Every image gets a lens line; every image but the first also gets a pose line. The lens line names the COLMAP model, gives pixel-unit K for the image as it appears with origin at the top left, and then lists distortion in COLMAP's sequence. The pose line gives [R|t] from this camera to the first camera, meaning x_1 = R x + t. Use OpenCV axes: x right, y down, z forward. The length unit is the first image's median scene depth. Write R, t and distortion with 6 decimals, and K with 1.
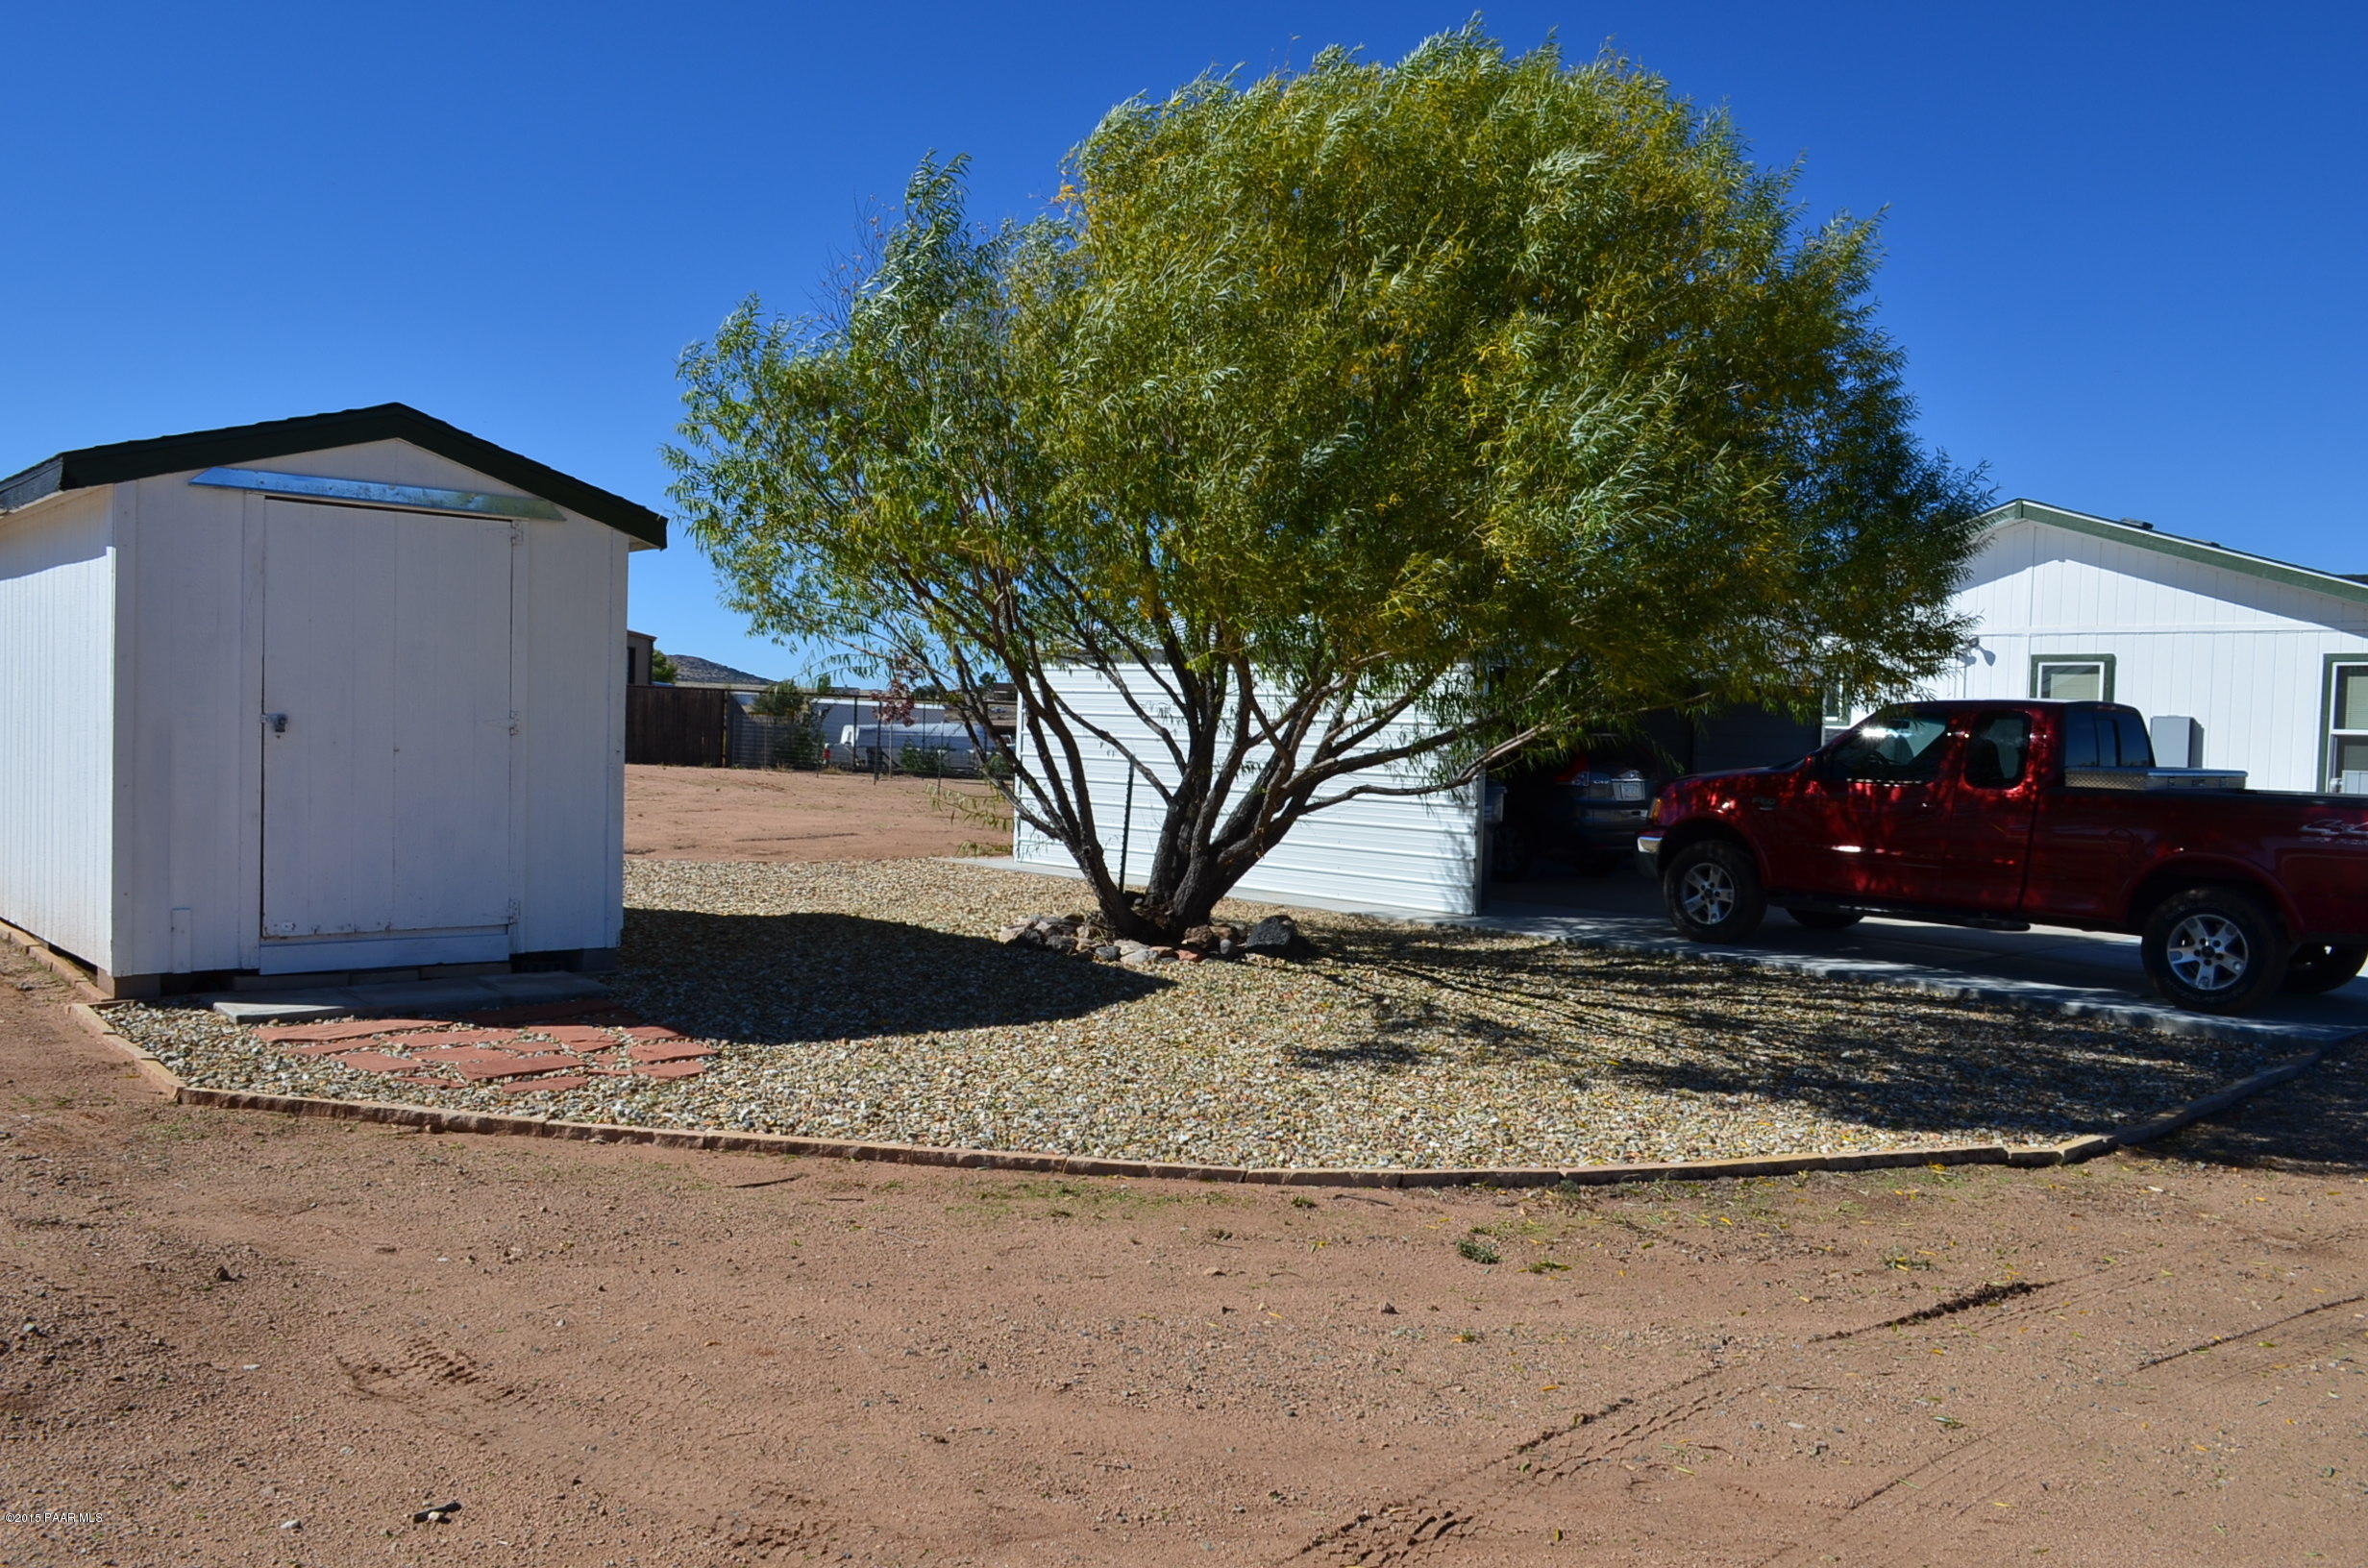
lens RADIAL K [[1829.6, 0, 1205.0], [0, 1829.6, 788.4], [0, 0, 1]] dist [-0.019447, 0.003952]
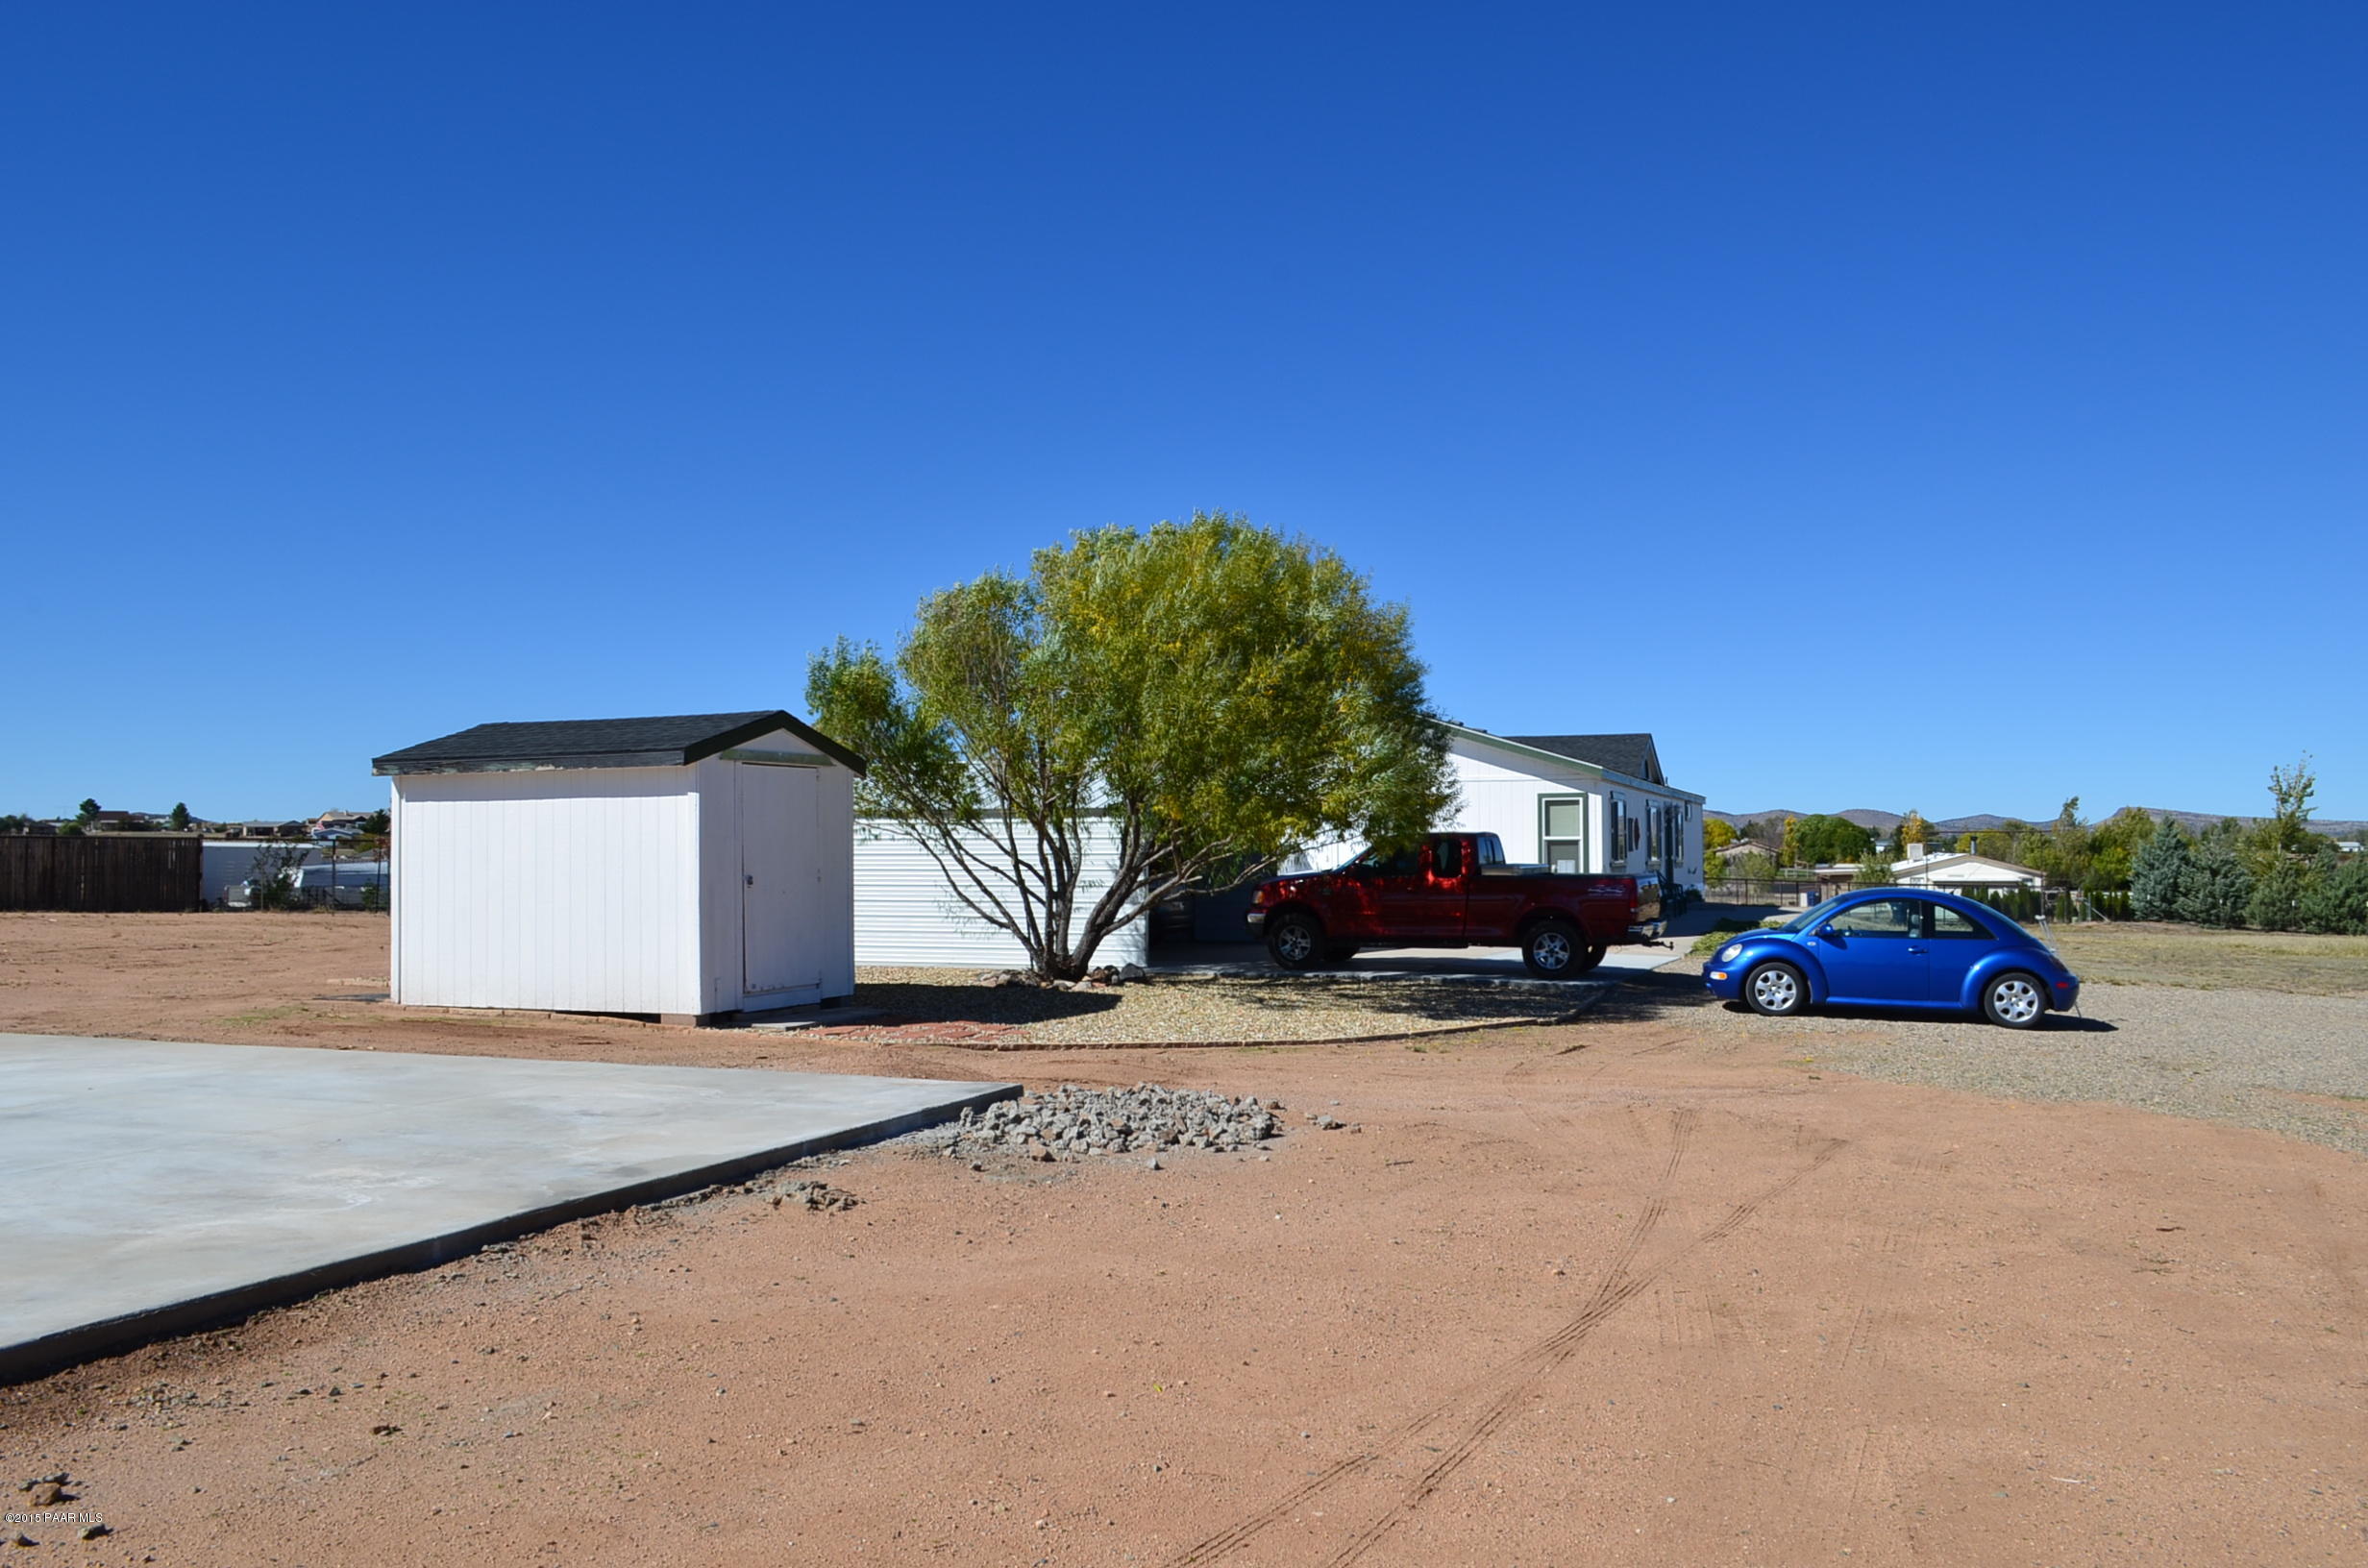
lens RADIAL K [[1829.6, 0, 1205.0], [0, 1829.6, 788.4], [0, 0, 1]] dist [-0.019447, 0.003952]
pose [[0.903606, -0.020709, 0.427863, -0.685932], [0.046642, 0.997649, -0.050218, -0.009817], [-0.425817, 0.065334, 0.902448, -0.722241]]
